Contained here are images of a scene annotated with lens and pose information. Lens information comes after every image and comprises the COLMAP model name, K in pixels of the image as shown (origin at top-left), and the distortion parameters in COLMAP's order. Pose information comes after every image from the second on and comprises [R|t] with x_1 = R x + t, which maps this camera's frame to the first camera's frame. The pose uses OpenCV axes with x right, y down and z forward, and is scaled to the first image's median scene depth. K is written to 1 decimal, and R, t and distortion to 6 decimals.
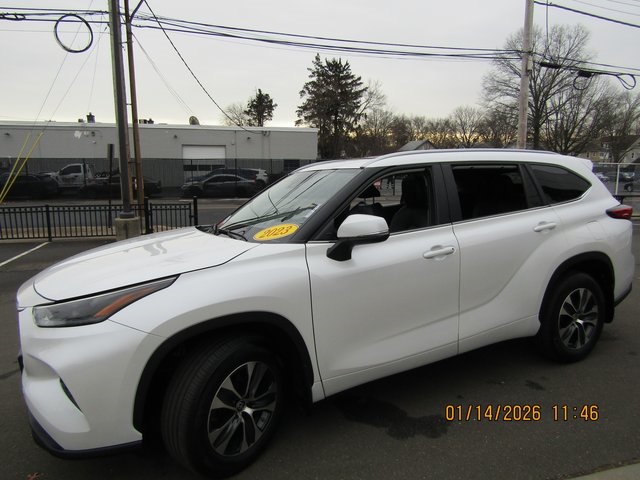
lens RADIAL K [[457.5, 0, 314.2], [0, 457.5, 235.5], [0, 0, 1]] dist [-0.023836, 0.017907]
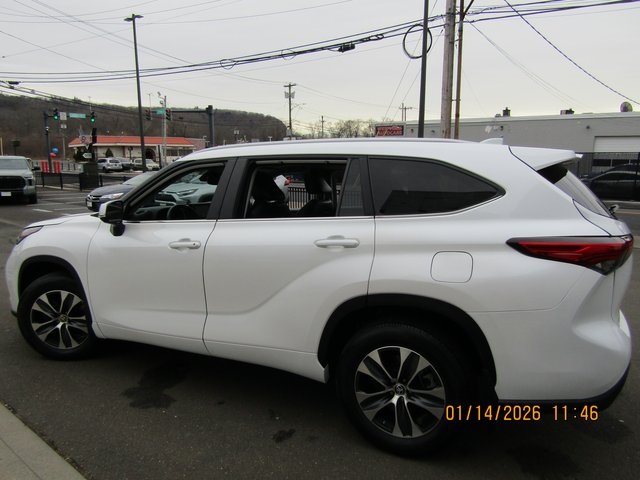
lens RADIAL K [[457.5, 0, 306.0], [0, 457.5, 231.5], [0, 0, 1]] dist [-0.023836, 0.017907]
pose [[0.599963, 0.129255, -0.789517, 0.997032], [-0.125193, 0.989873, 0.066920, -0.076089], [0.790171, 0.058693, 0.610069, 0.474537]]
